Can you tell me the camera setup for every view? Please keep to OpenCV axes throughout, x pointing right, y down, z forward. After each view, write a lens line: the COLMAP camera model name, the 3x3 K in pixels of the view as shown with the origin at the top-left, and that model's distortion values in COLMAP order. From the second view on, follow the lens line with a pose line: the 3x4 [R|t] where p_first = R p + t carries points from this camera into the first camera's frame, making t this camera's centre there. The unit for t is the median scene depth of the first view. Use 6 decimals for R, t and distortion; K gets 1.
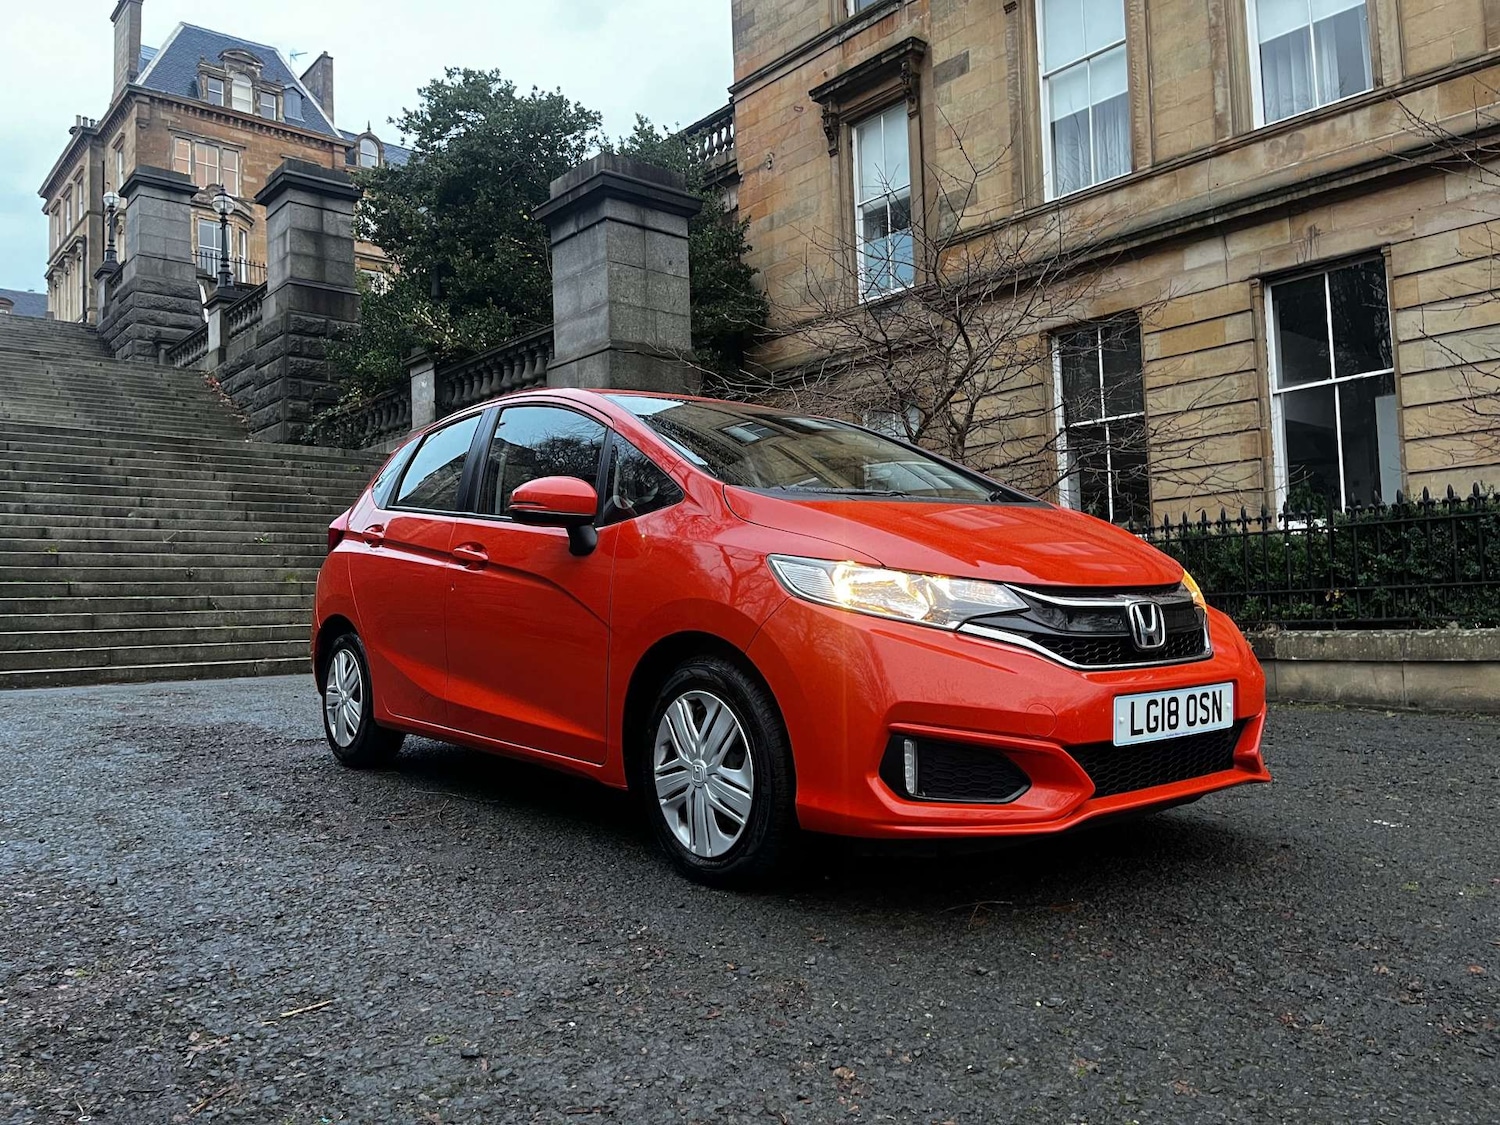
lens RADIAL K [[1132.6, 0, 737.7], [0, 1132.6, 553.3], [0, 0, 1]] dist [0.072085, -0.099926]
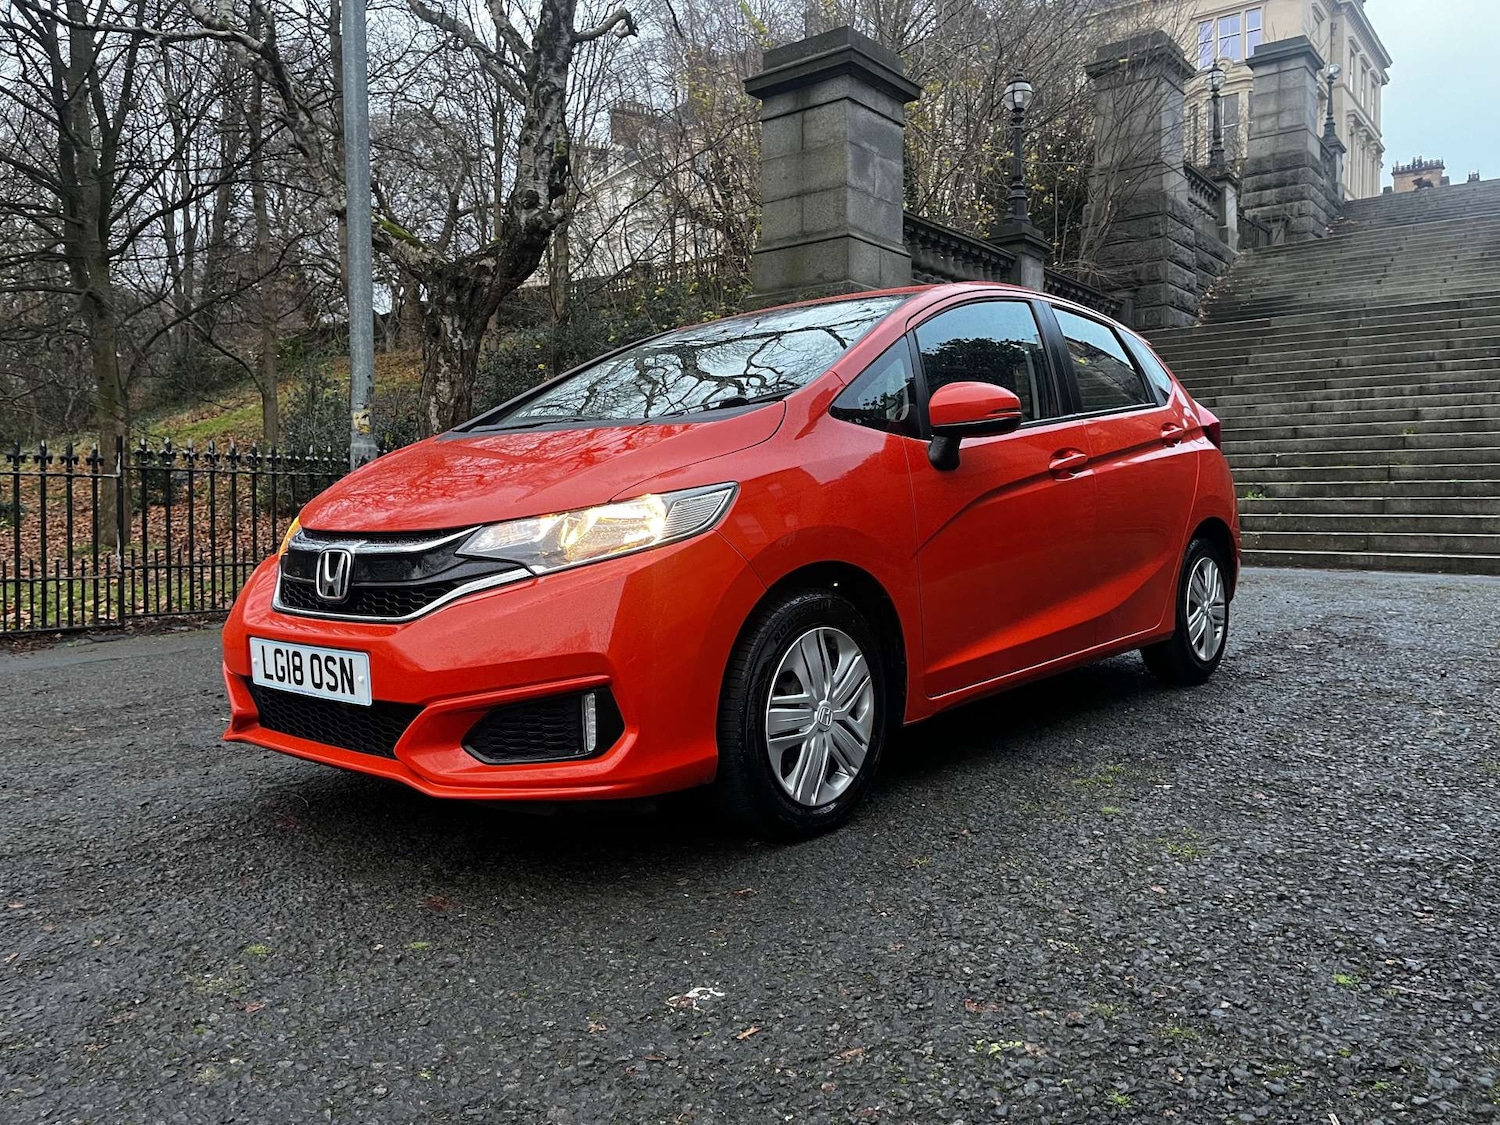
lens RADIAL K [[1132.6, 0, 738.4], [0, 1132.6, 544.9], [0, 0, 1]] dist [0.072085, -0.099926]
pose [[0.173236, 0.059767, -0.983065, 0.302538], [0.047887, 0.996465, 0.069021, -0.002118], [0.983715, -0.059033, 0.169761, 0.266466]]
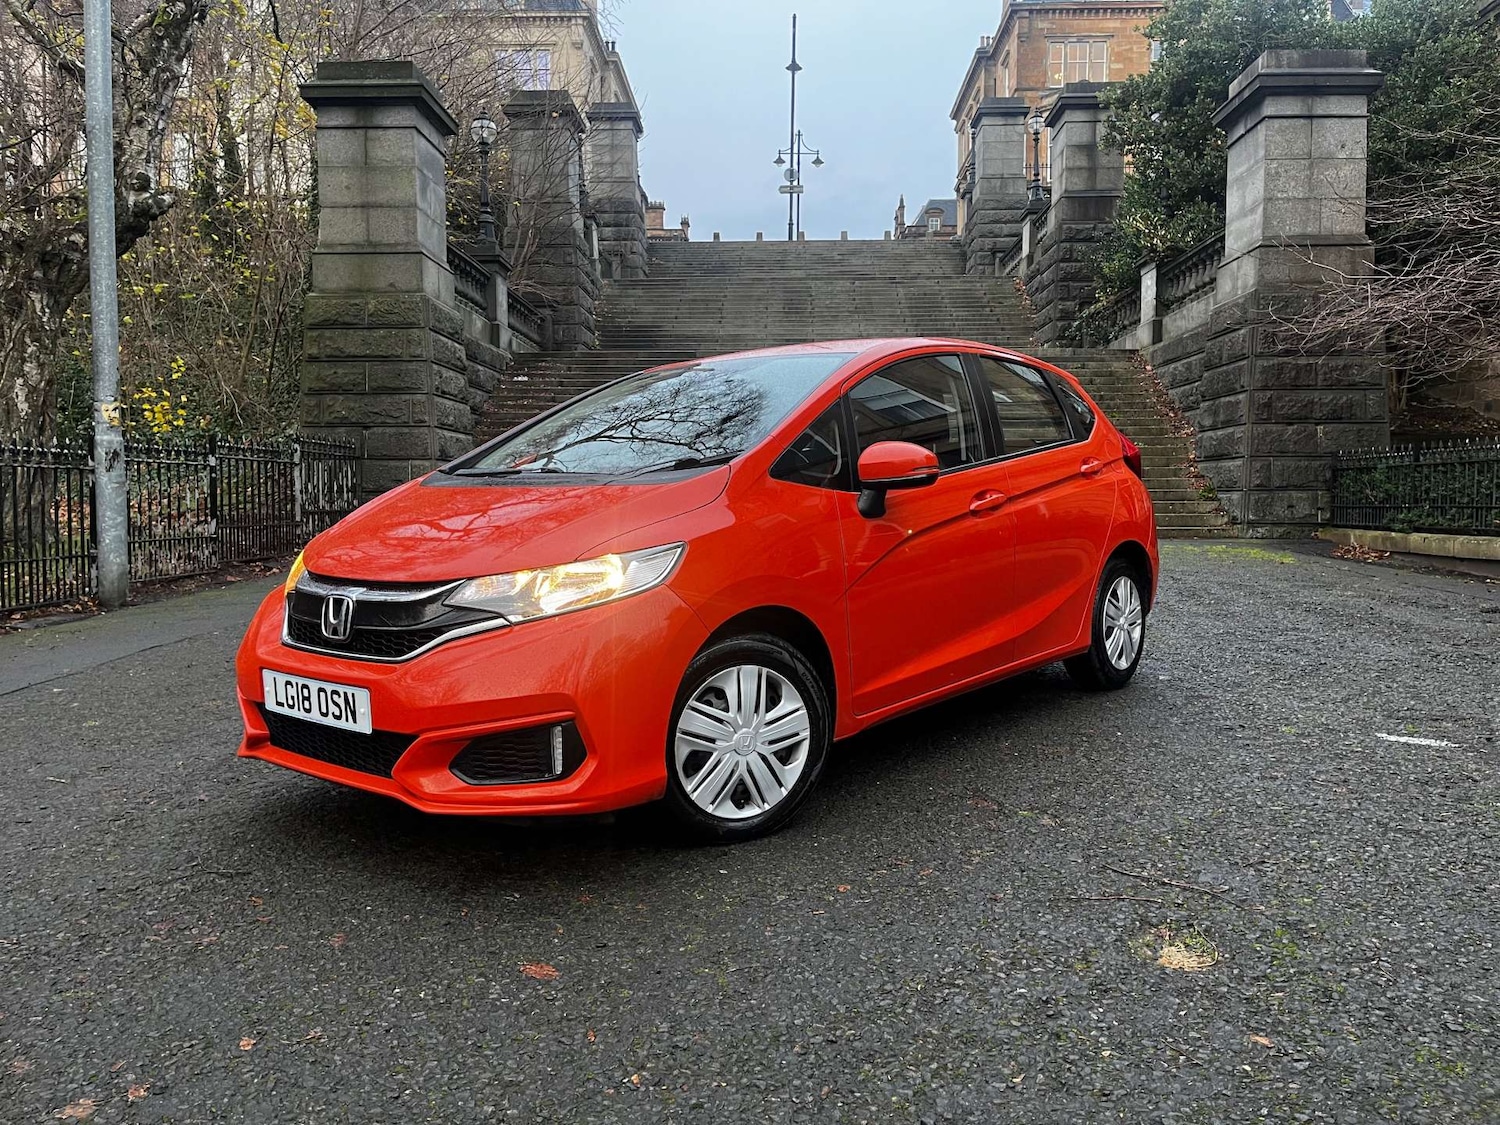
lens RADIAL K [[1132.6, 0, 759.6], [0, 1132.6, 543.0], [0, 0, 1]] dist [0.072085, -0.099926]
pose [[0.736979, 0.057397, -0.673474, 0.335819], [0.016728, 0.994534, 0.103064, -0.030830], [0.675709, -0.087222, 0.731990, -0.131280]]
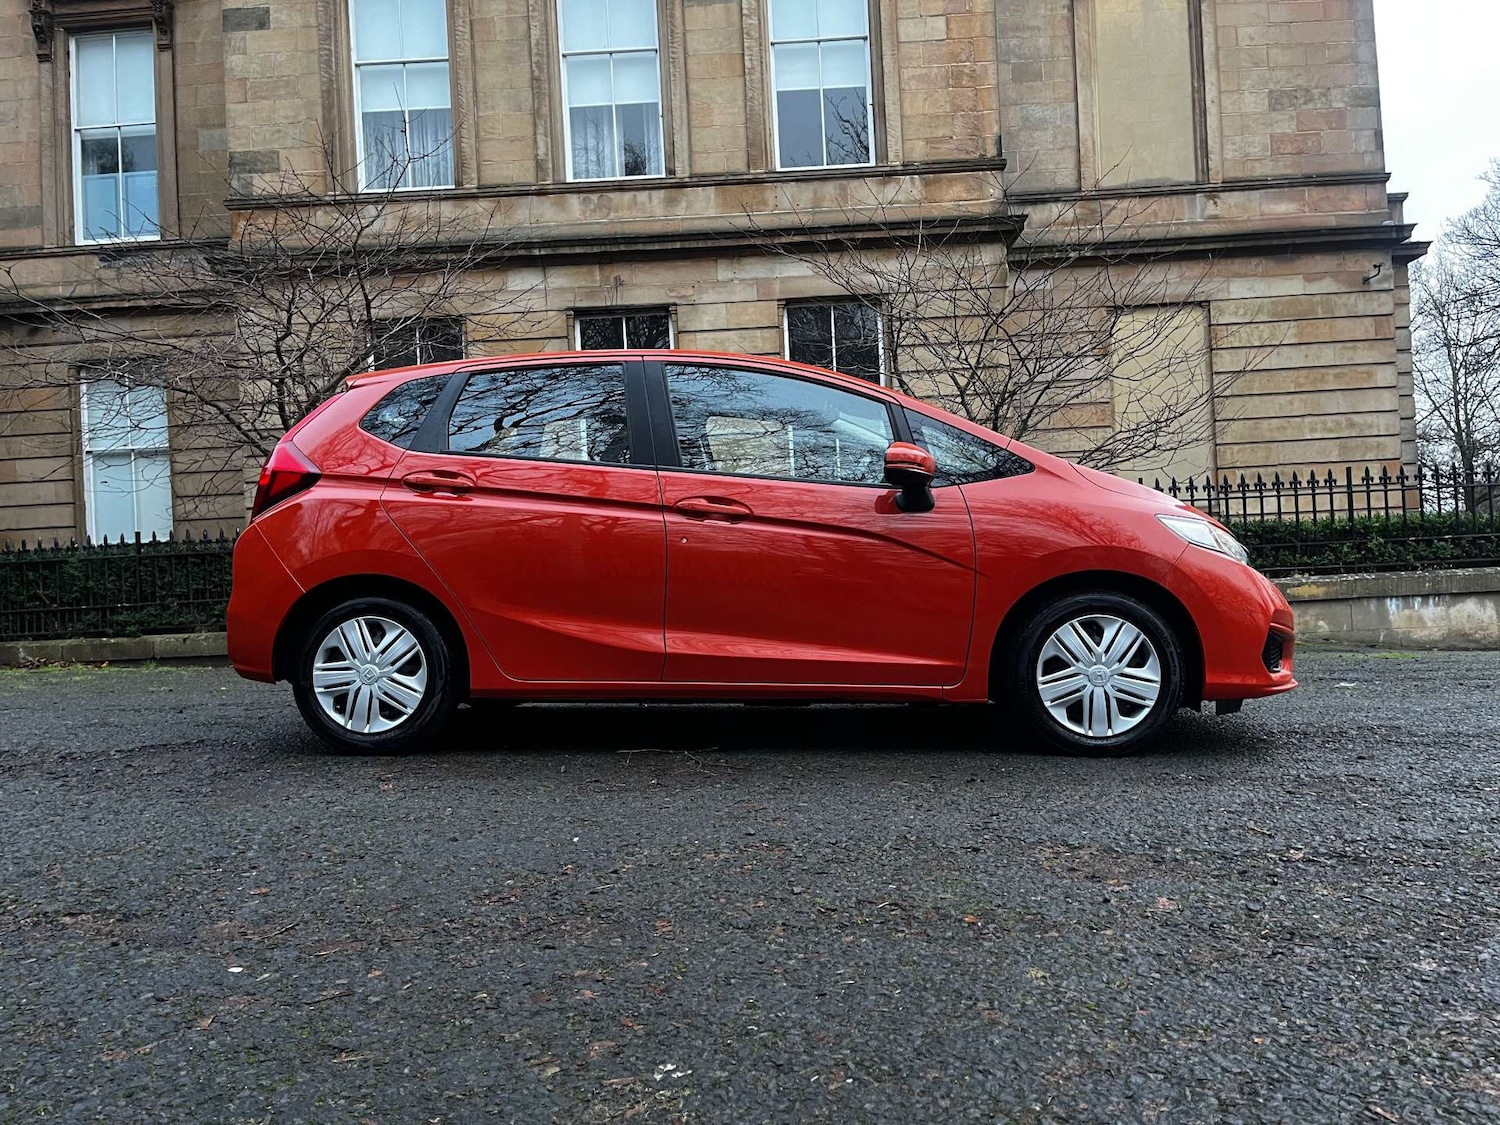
lens RADIAL K [[1132.6, 0, 746.6], [0, 1132.6, 563.4], [0, 0, 1]] dist [0.072085, -0.099926]
pose [[0.678971, 0.013497, 0.734041, -0.300963], [-0.018246, 0.999832, -0.001507, 0.016500], [-0.733938, -0.012370, 0.679104, 0.091554]]
